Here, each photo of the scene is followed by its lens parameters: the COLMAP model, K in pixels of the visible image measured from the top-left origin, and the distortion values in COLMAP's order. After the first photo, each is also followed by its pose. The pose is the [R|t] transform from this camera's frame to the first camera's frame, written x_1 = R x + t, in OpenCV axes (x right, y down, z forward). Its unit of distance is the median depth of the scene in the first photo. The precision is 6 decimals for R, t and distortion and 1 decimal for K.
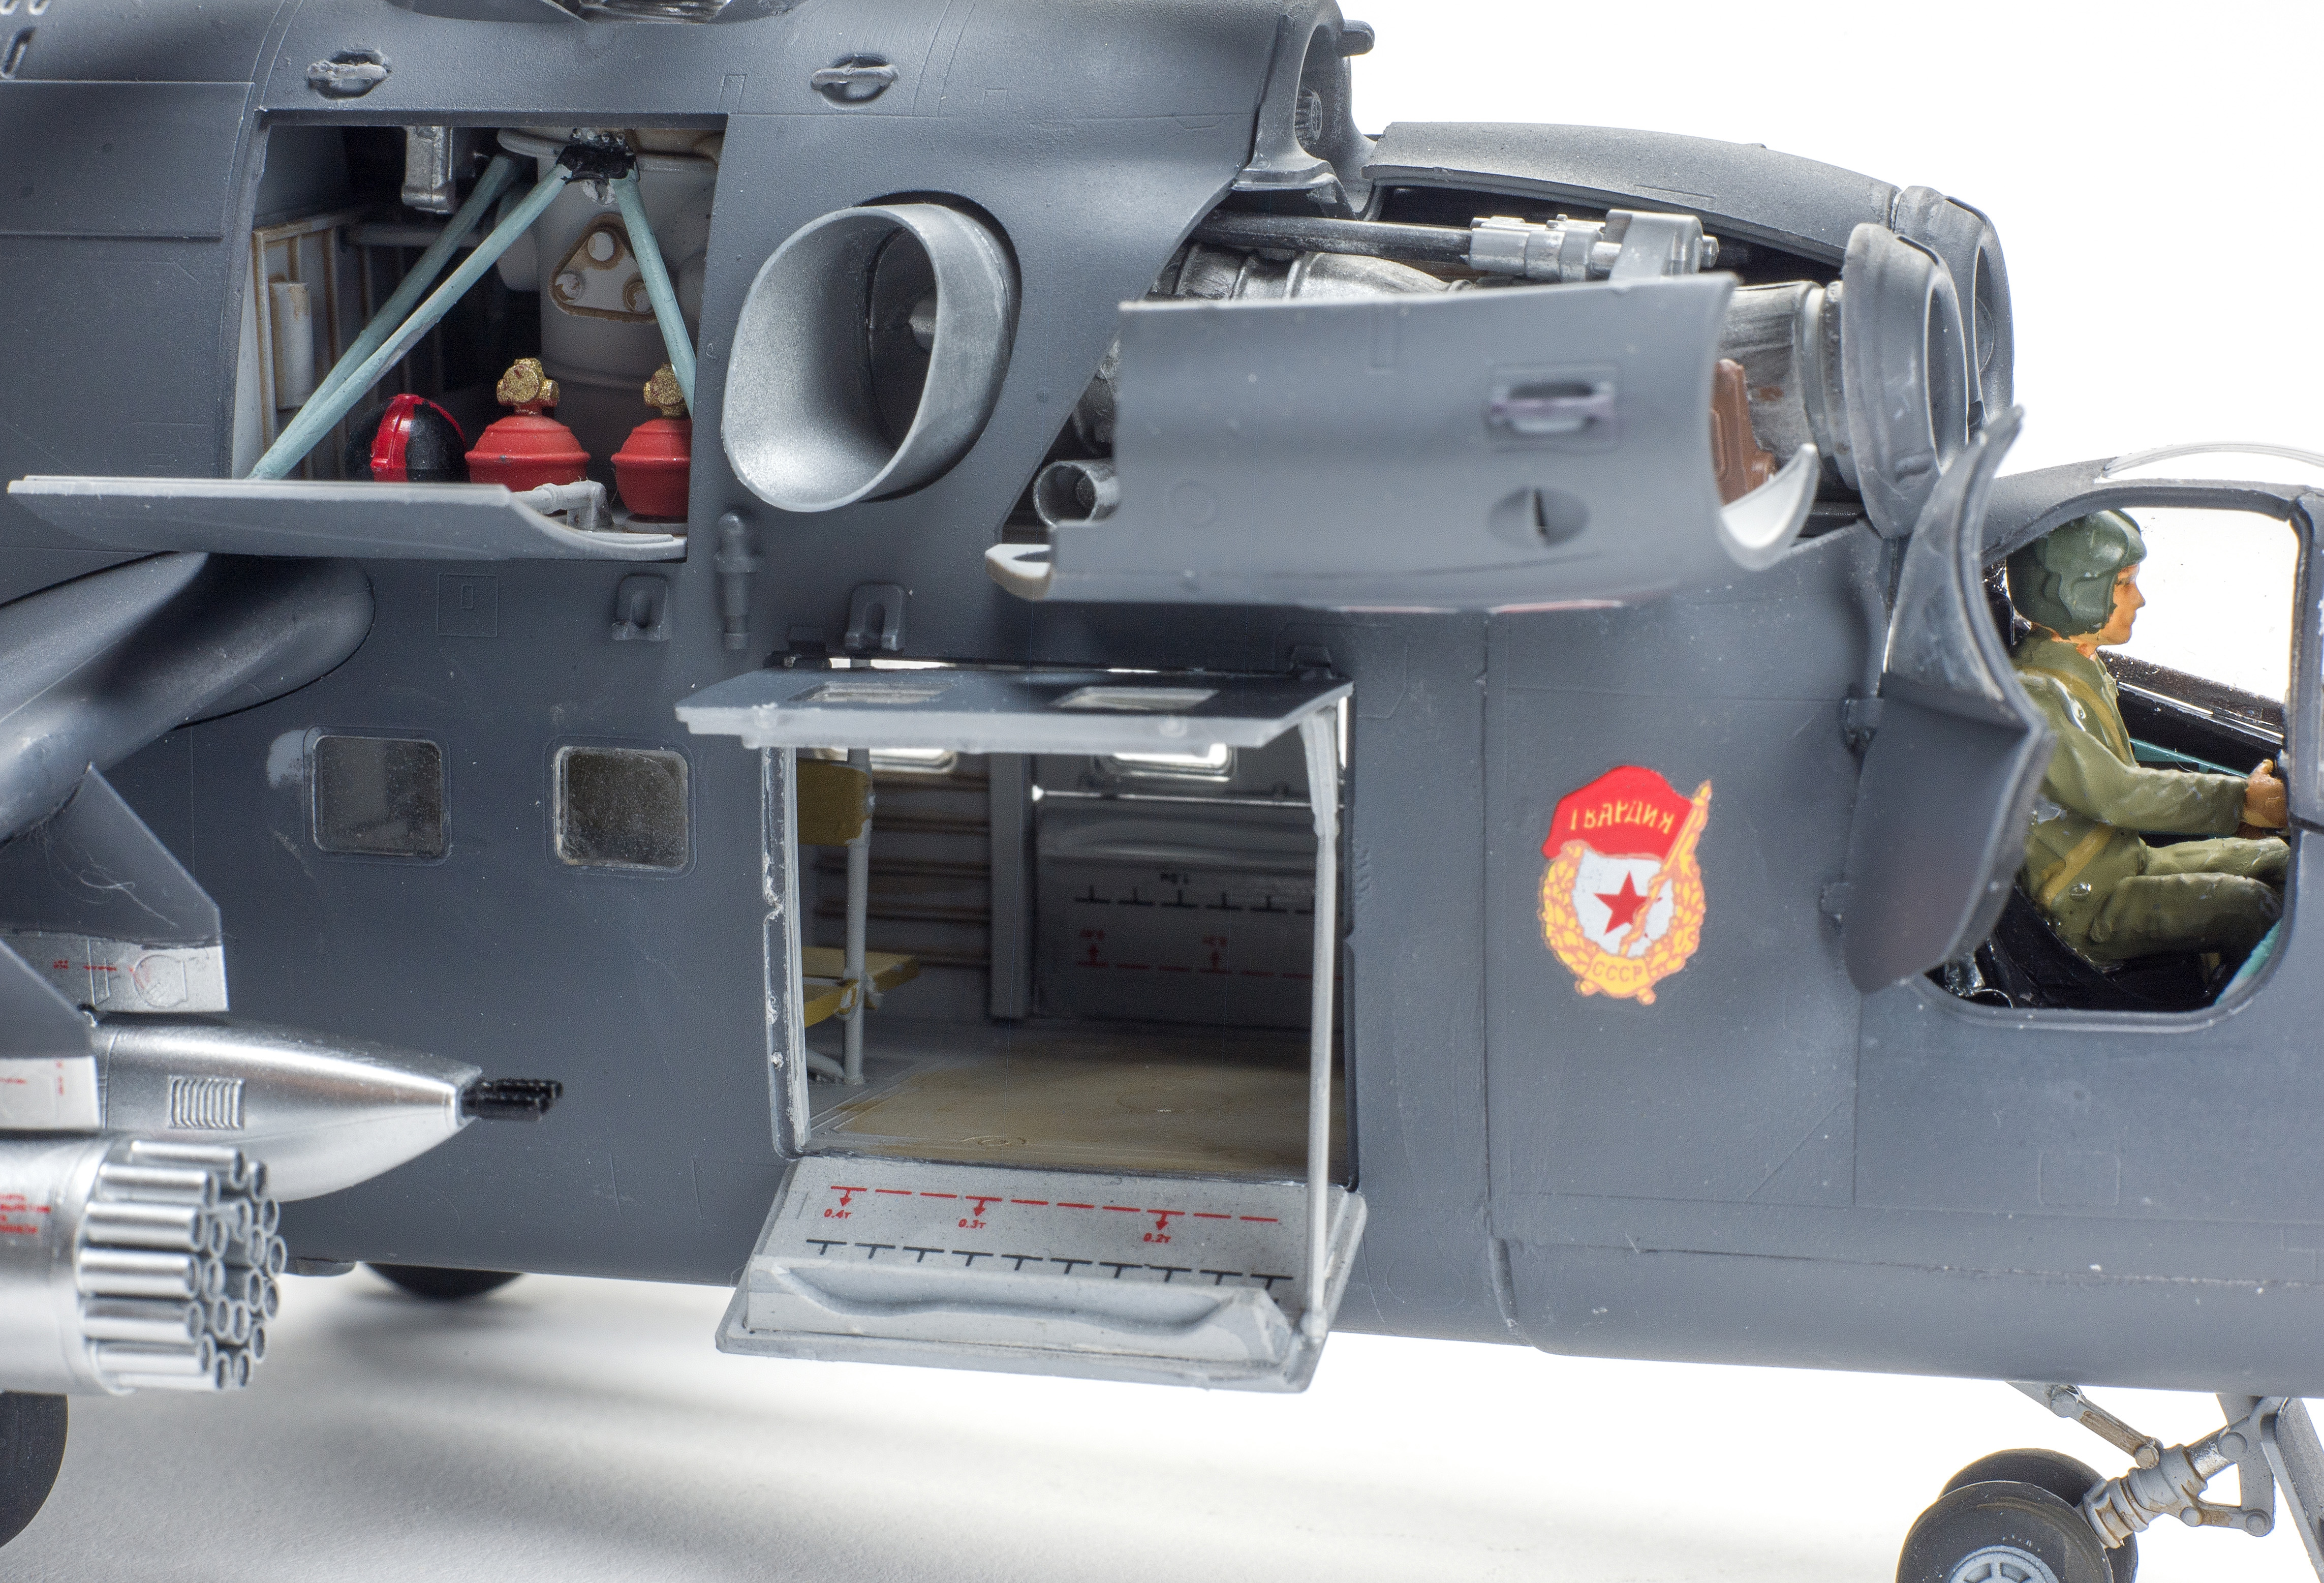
lens RADIAL K [[6122.8, 0, 1165.9], [0, 6122.8, 793.3], [0, 0, 1]] dist [-0.125226, 0.000000]
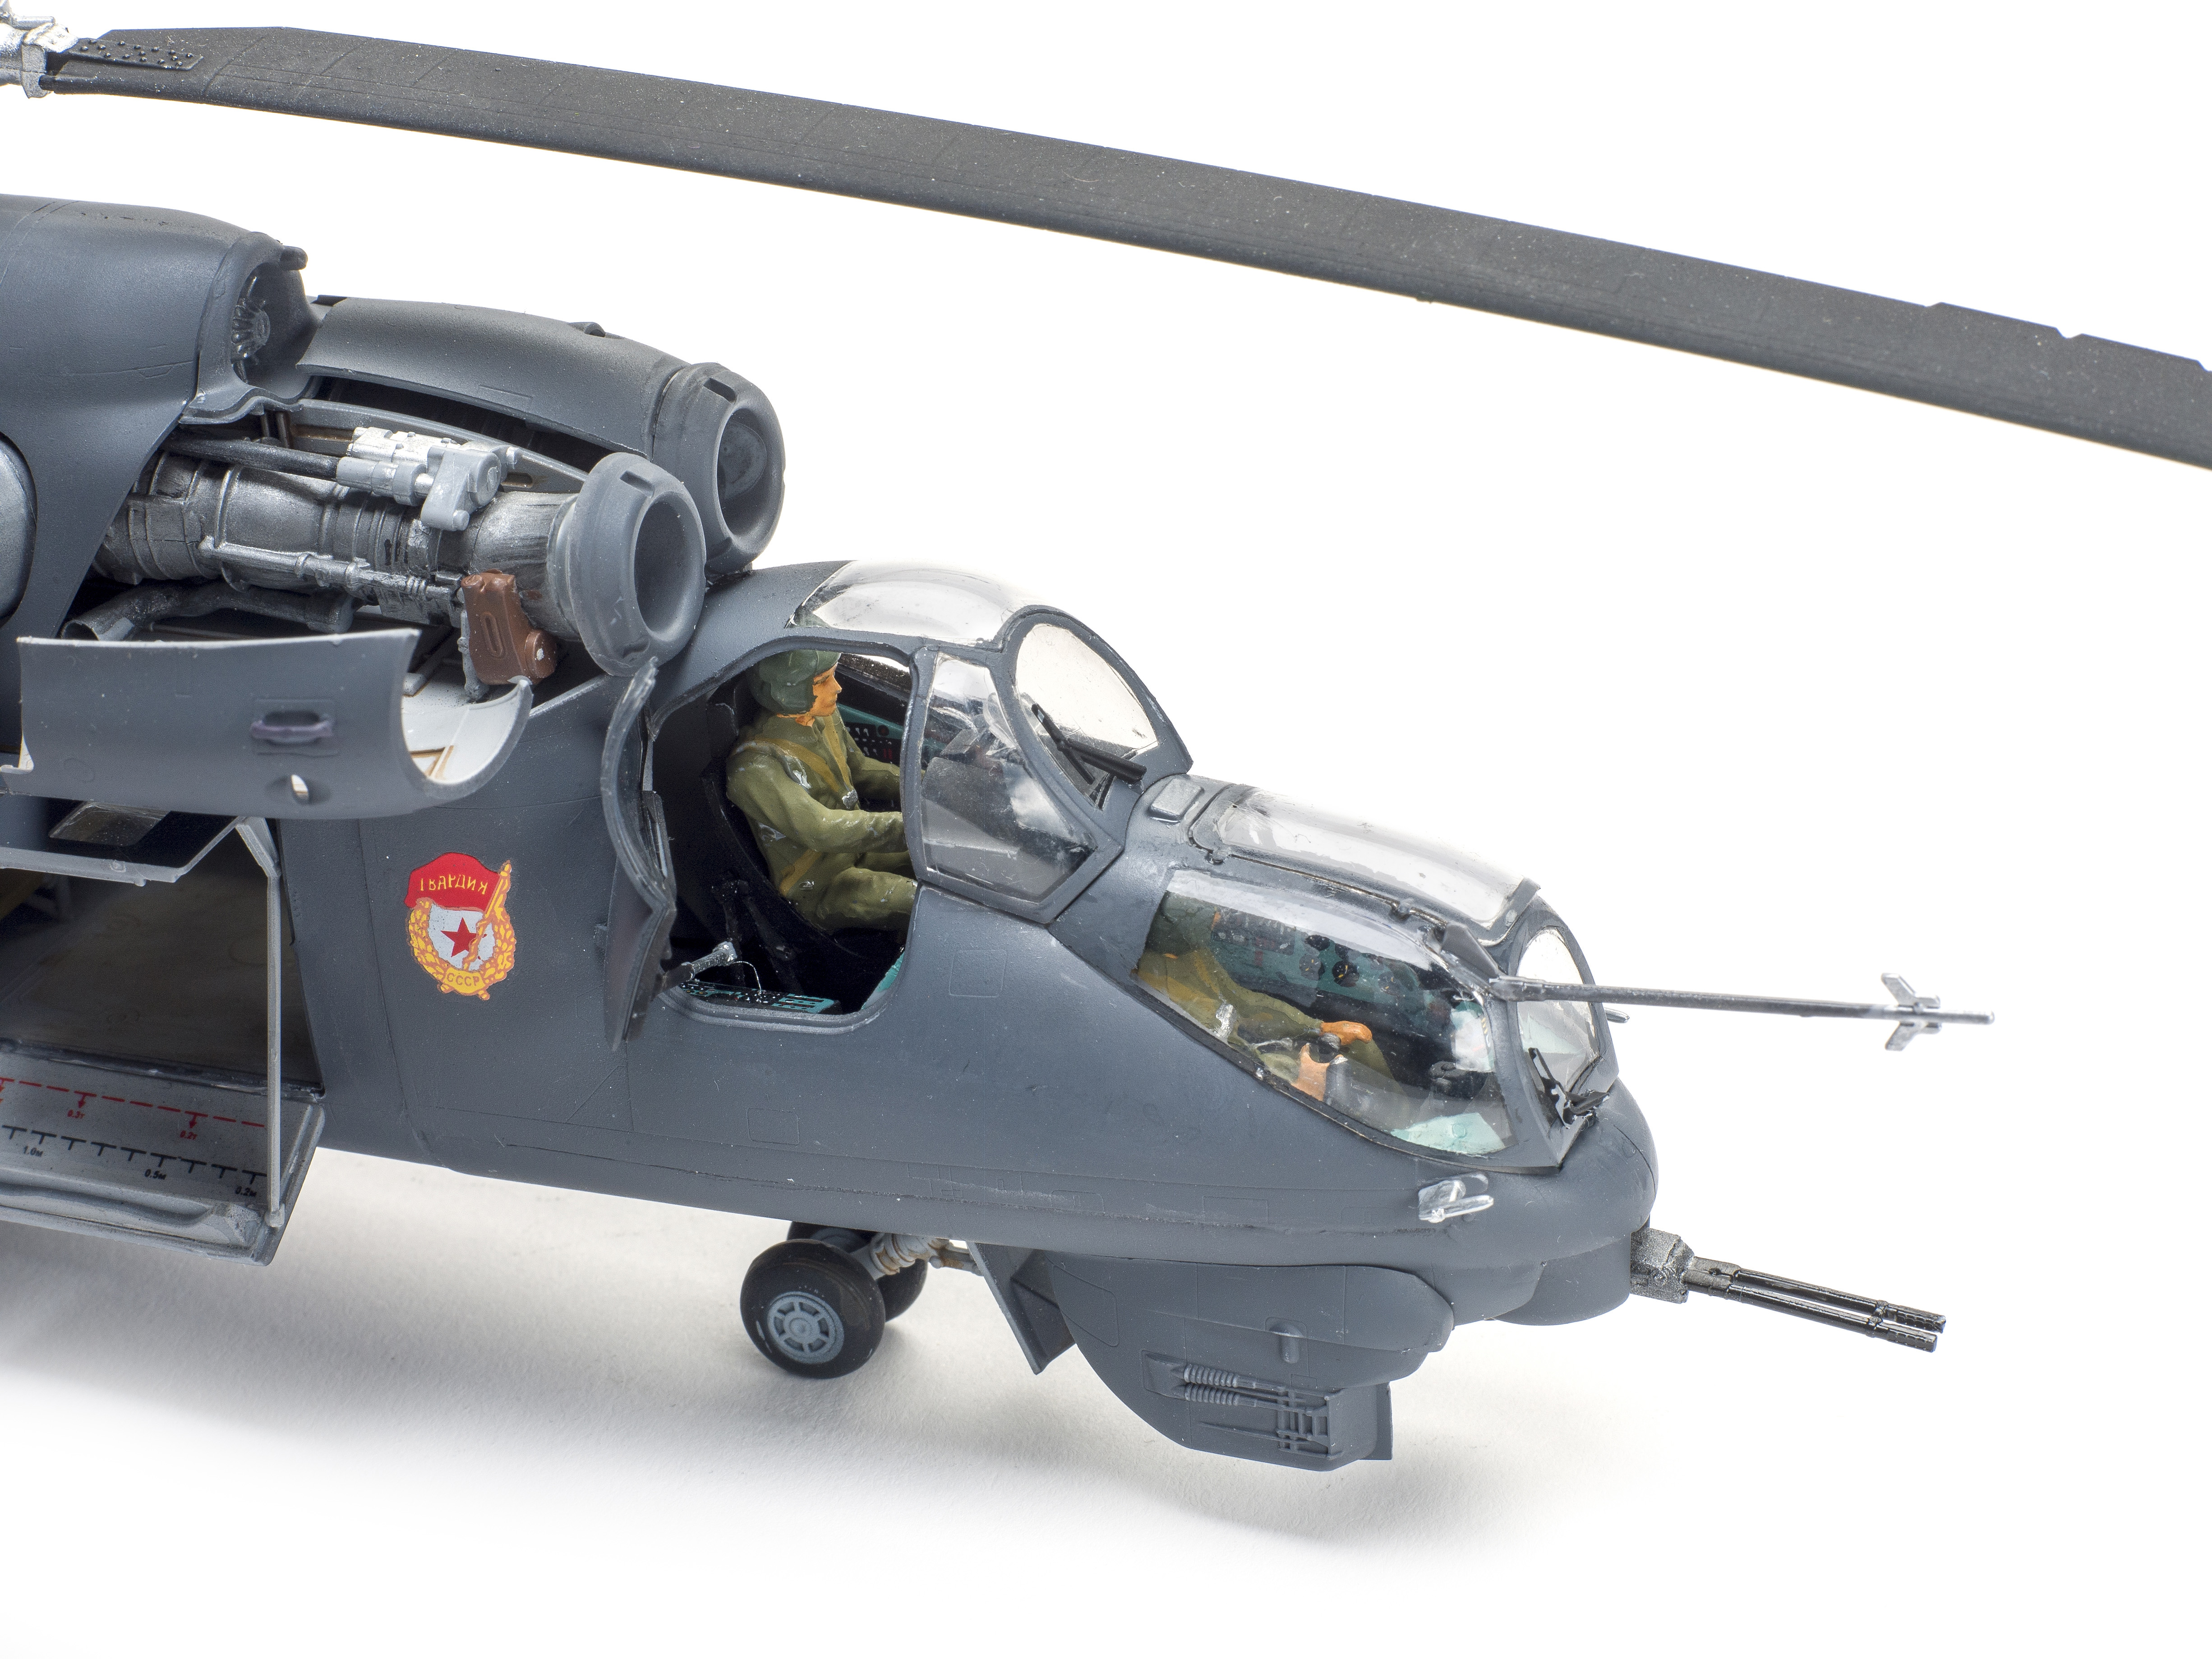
lens RADIAL K [[5211.6, 0, 1106.0], [0, 5211.6, 832.6], [0, 0, 1]] dist [-0.119692, 0.000000]
pose [[0.996040, -0.021205, -0.086340, 0.333486], [0.047985, 0.945765, 0.321287, -0.393633], [0.074844, -0.324158, 0.943038, -0.141913]]
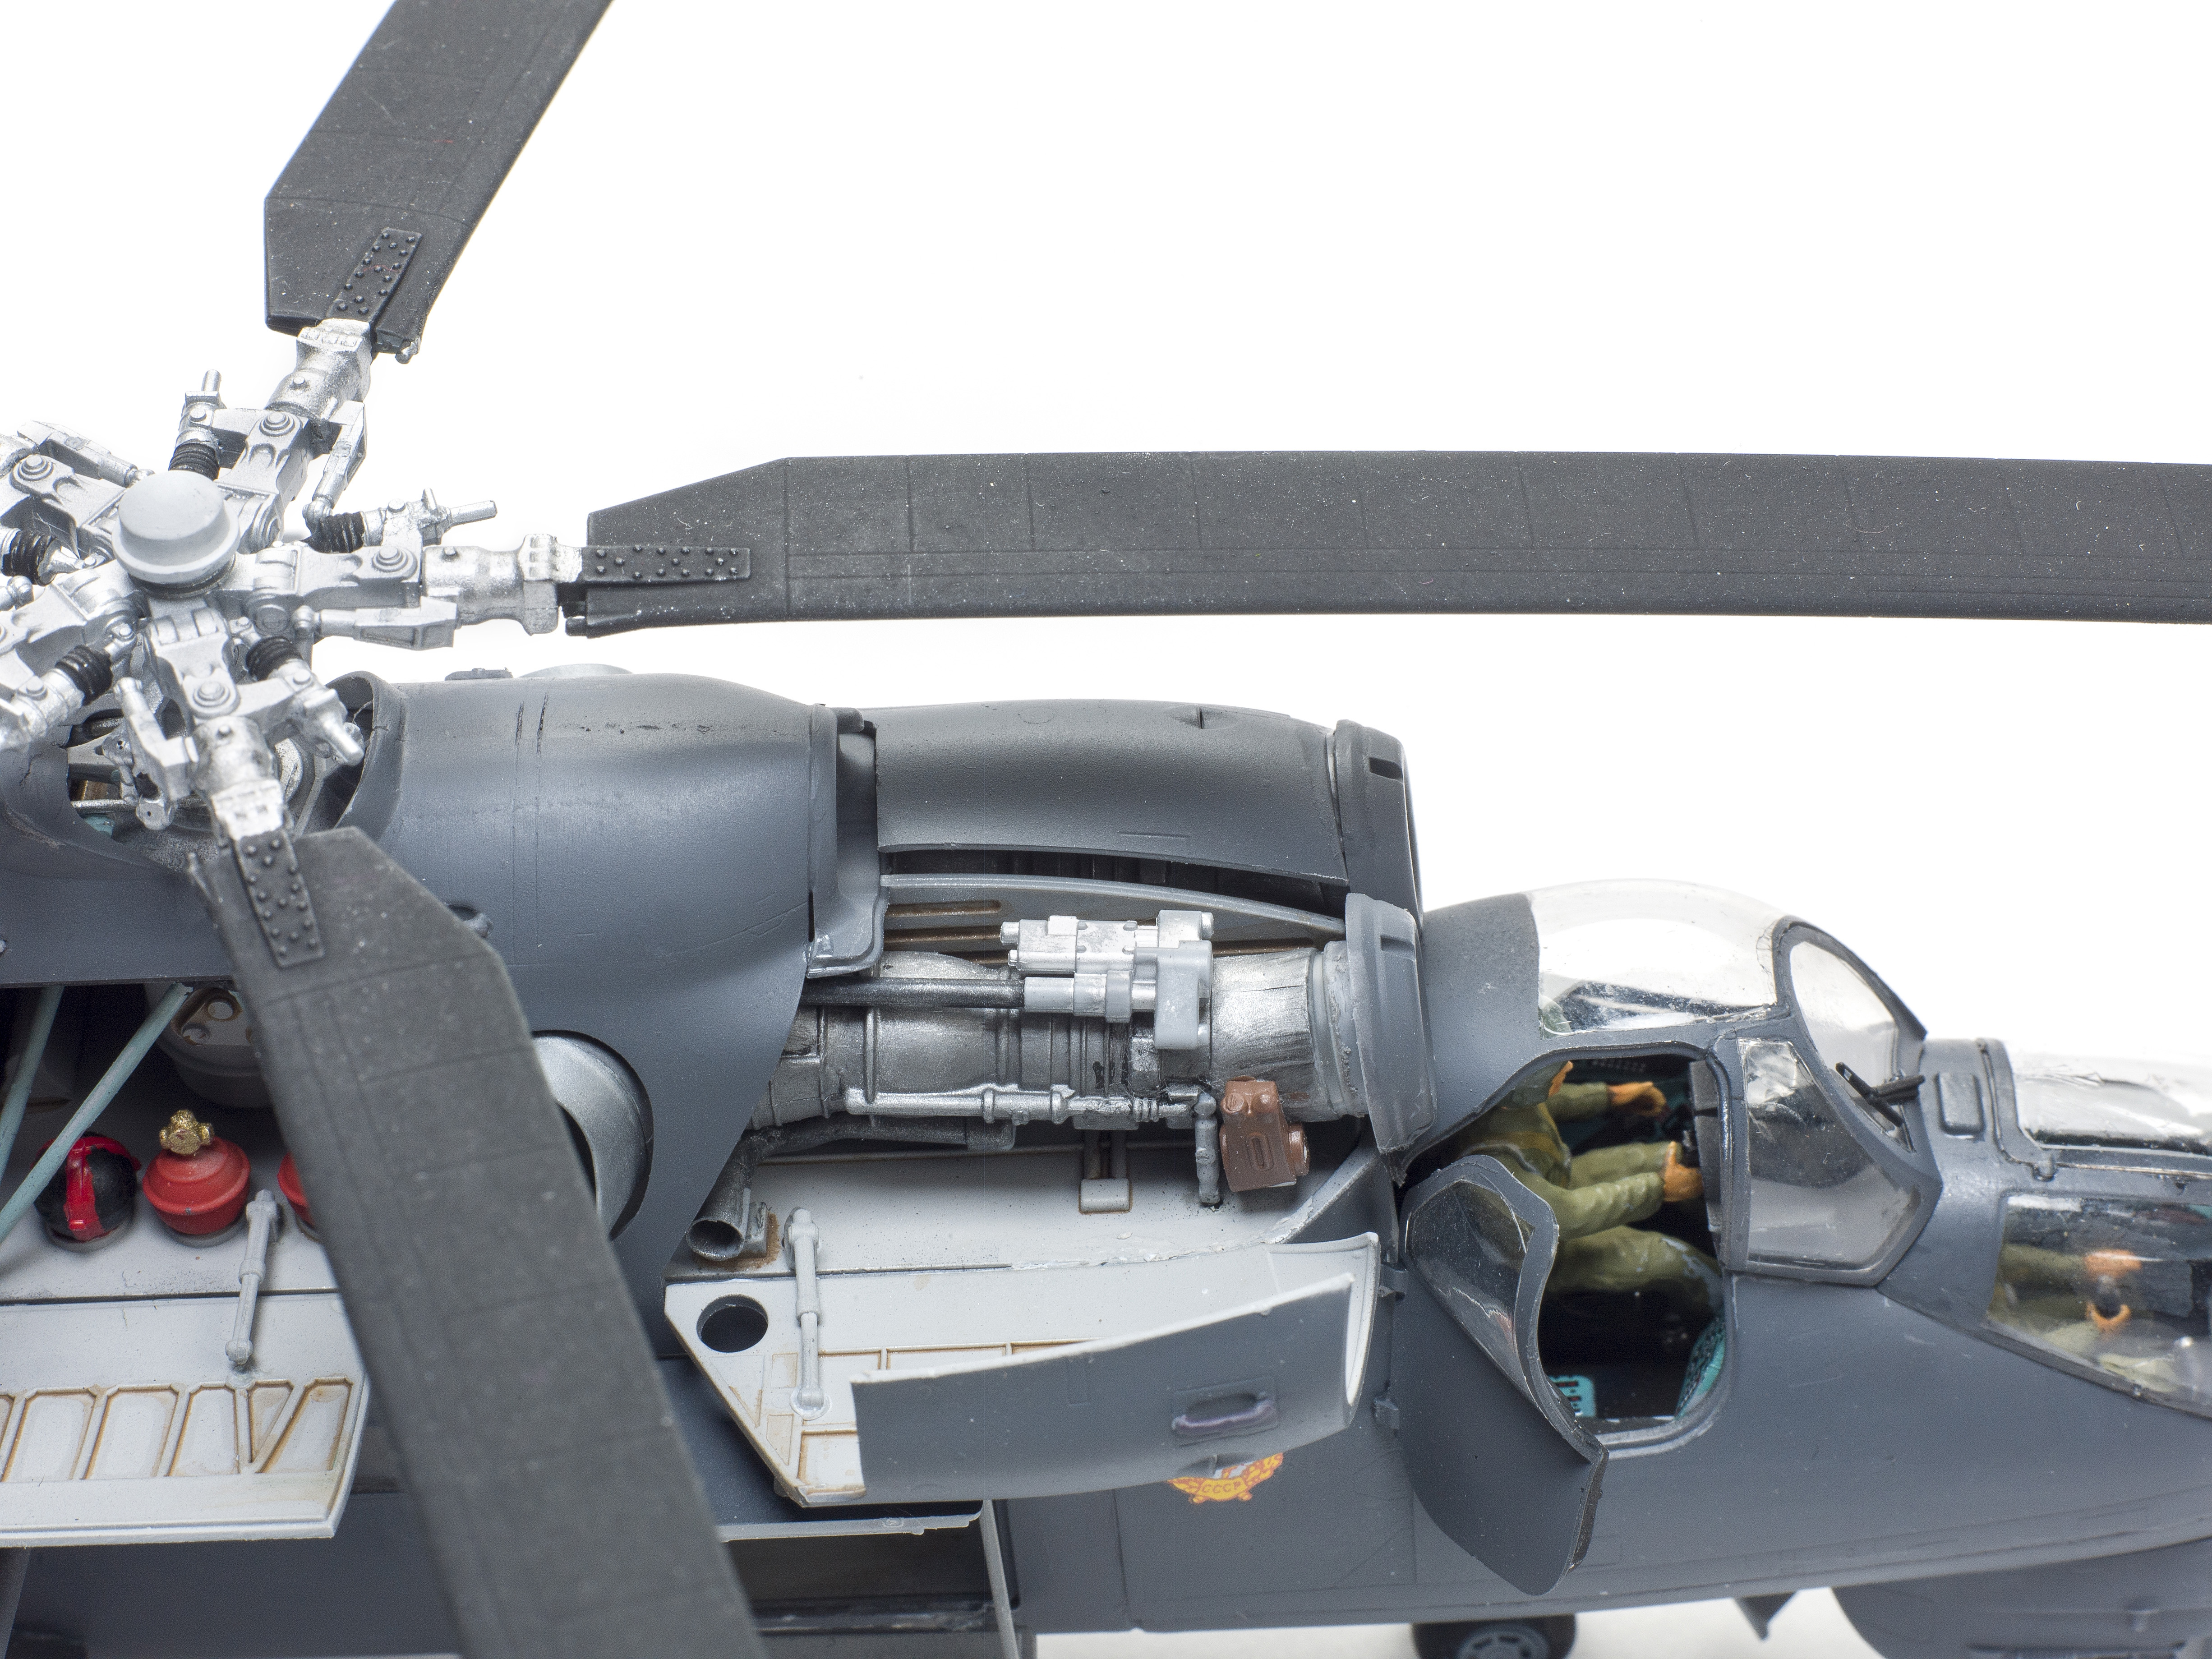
lens RADIAL K [[5211.6, 0, 1104.3], [0, 5211.6, 828.1], [0, 0, 1]] dist [-0.119692, 0.000000]
pose [[0.954764, -0.243705, 0.170390, -0.098774], [0.109601, 0.821065, 0.560214, -0.685955], [-0.276428, -0.516197, 0.810634, 0.208412]]
